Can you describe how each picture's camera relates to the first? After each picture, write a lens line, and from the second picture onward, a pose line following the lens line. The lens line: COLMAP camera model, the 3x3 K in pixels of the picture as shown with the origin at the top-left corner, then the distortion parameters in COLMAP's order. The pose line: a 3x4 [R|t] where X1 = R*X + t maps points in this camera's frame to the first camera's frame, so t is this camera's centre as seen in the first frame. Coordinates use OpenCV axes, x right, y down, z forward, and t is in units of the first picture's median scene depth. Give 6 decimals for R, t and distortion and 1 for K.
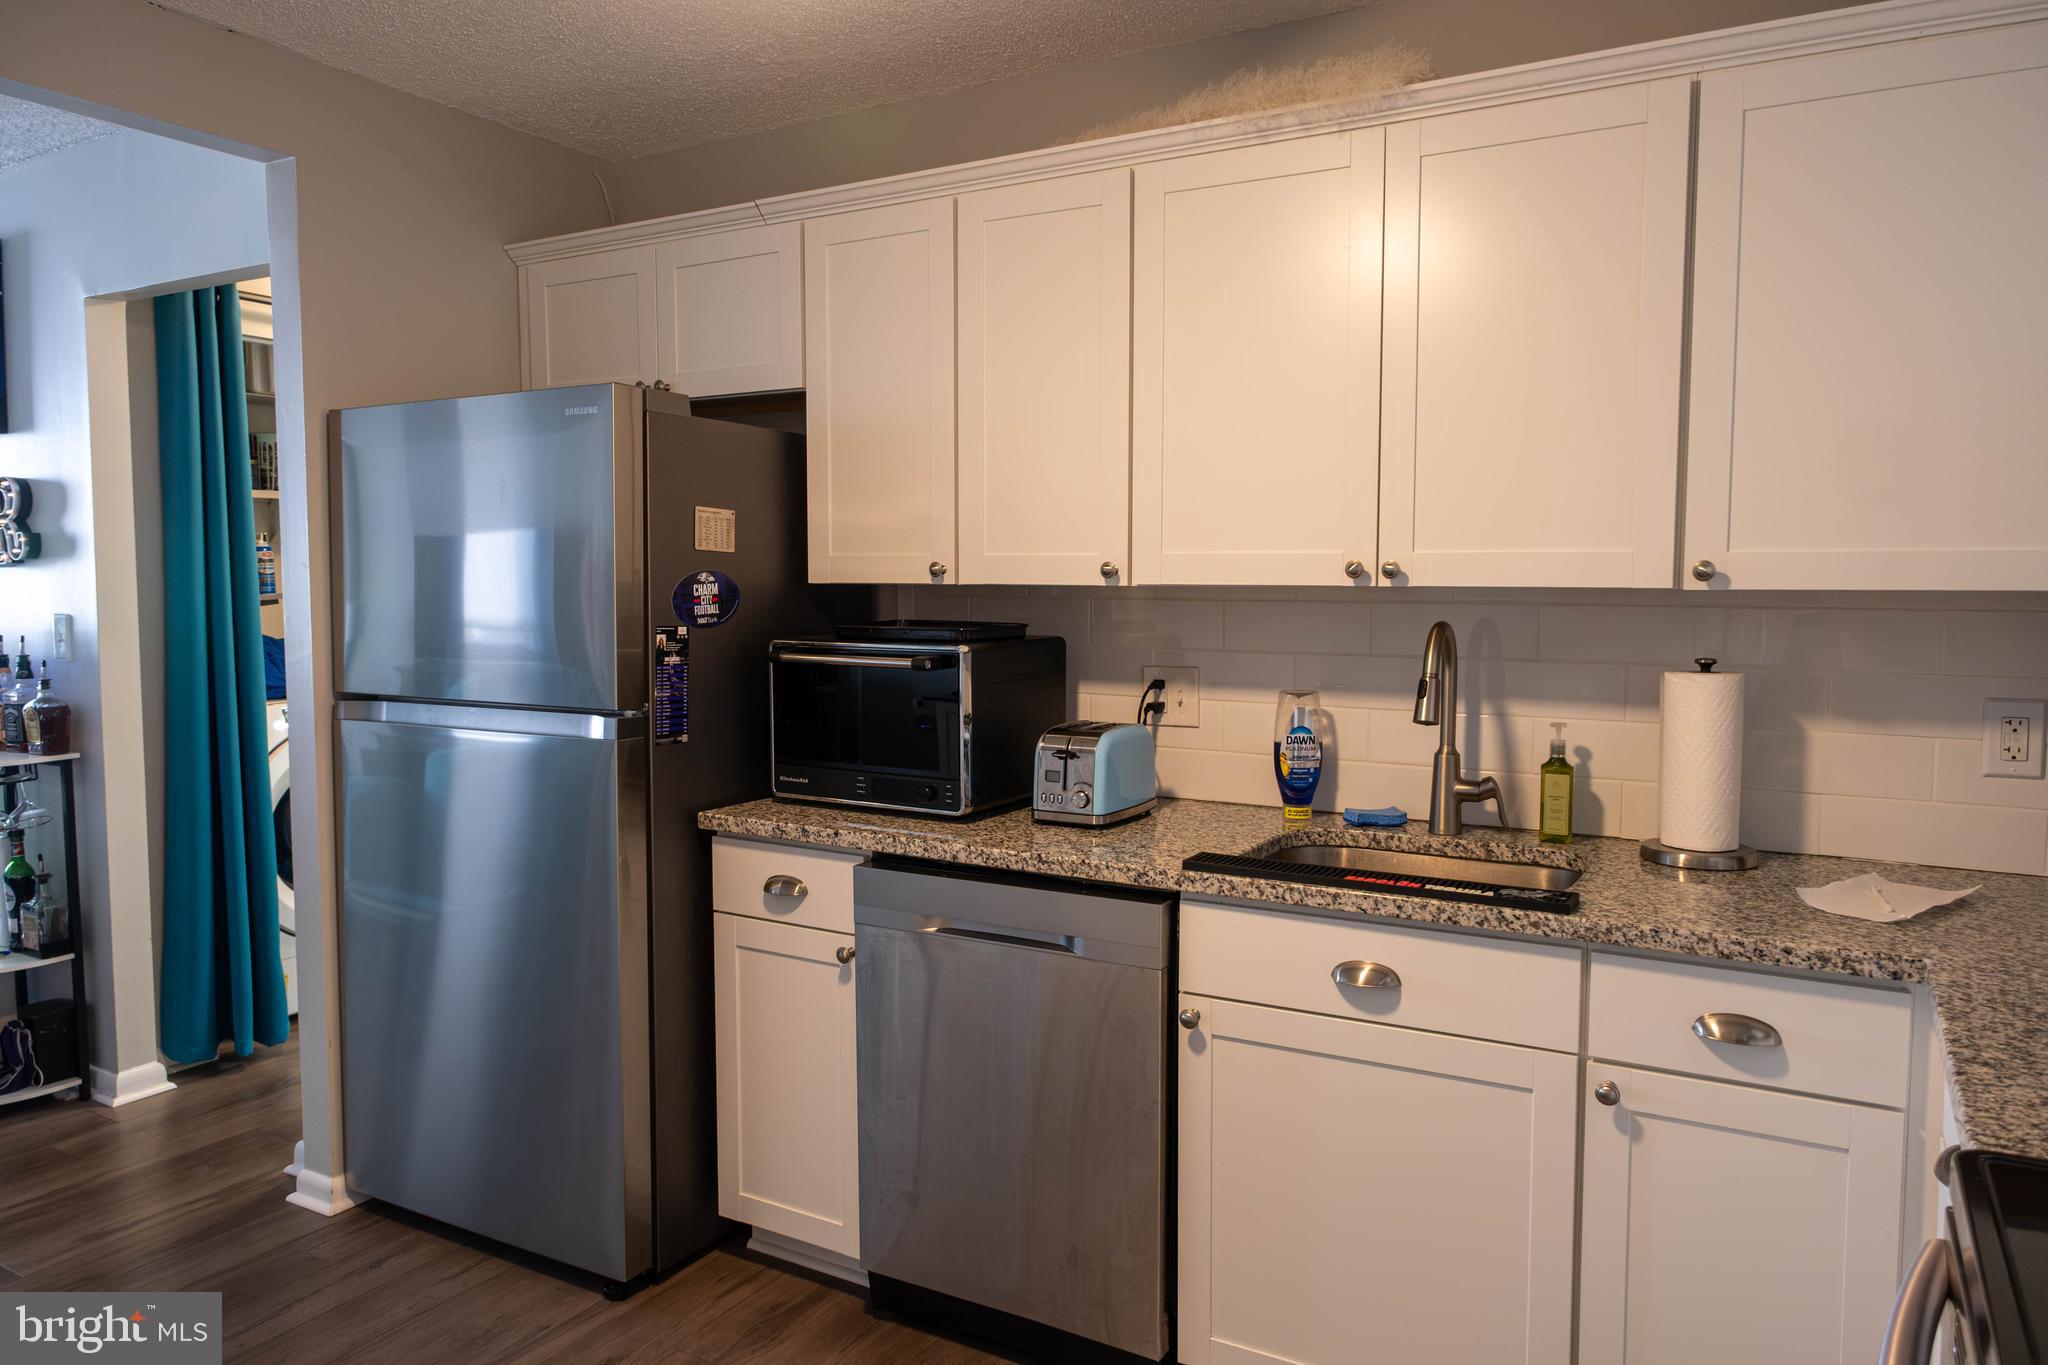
lens RADIAL K [[1396.7, 0, 1024.0], [0, 1396.7, 682.5], [0, 0, 1]] dist [-0.001613, -0.001430]
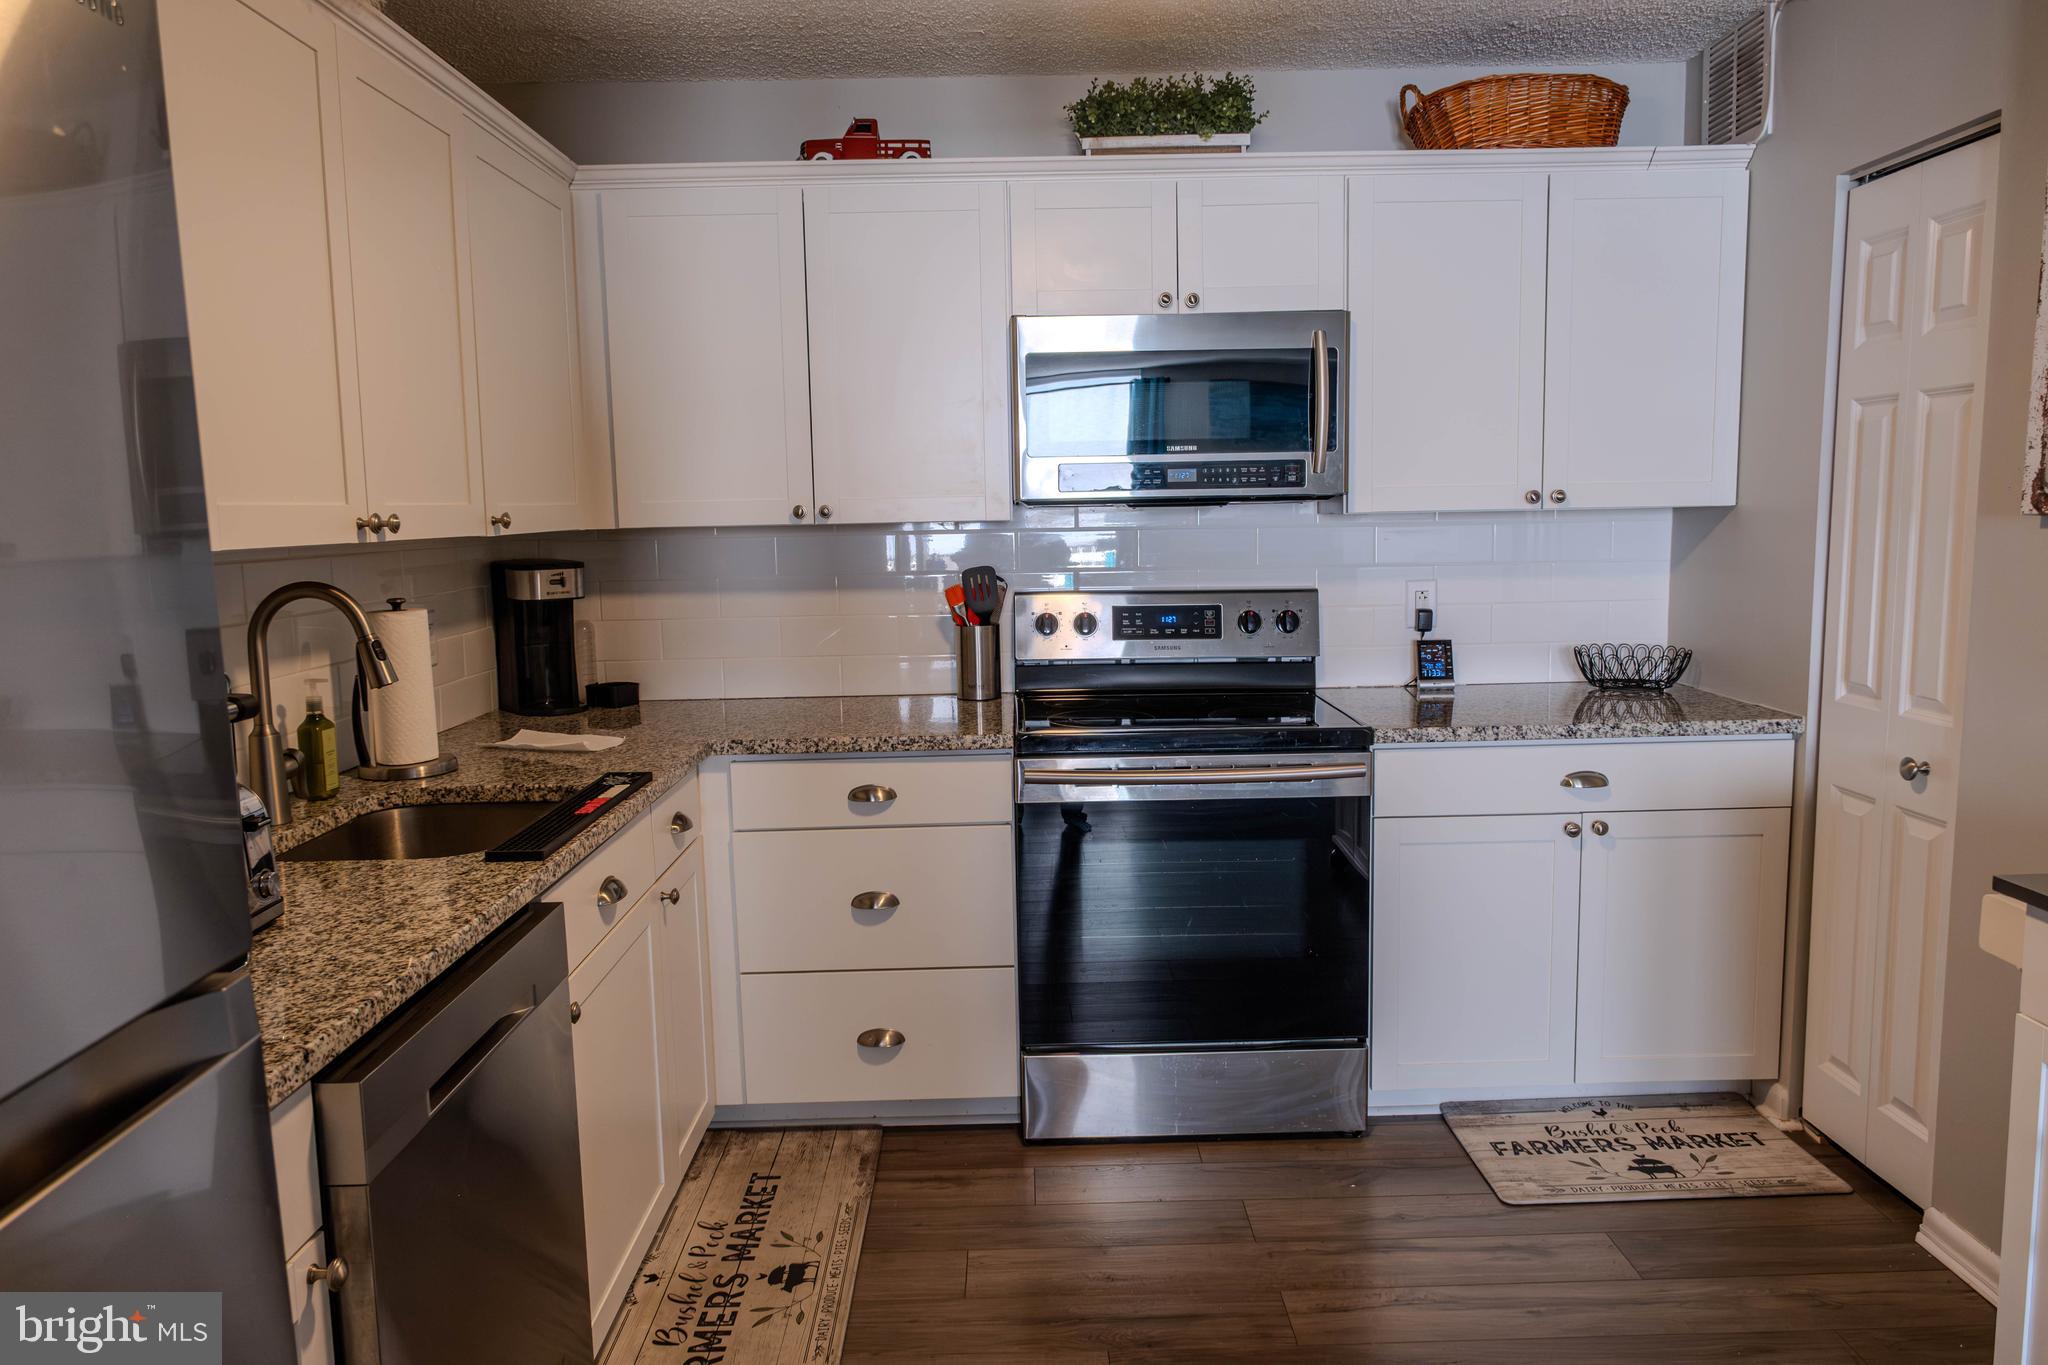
lens RADIAL K [[1396.7, 0, 1024.0], [0, 1396.7, 682.5], [0, 0, 1]] dist [-0.001613, -0.001430]
pose [[-0.502505, -0.096444, 0.859178, -0.843548], [0.092971, 0.981969, 0.164603, -0.098841], [-0.859561, 0.162593, -0.484478, 1.218247]]
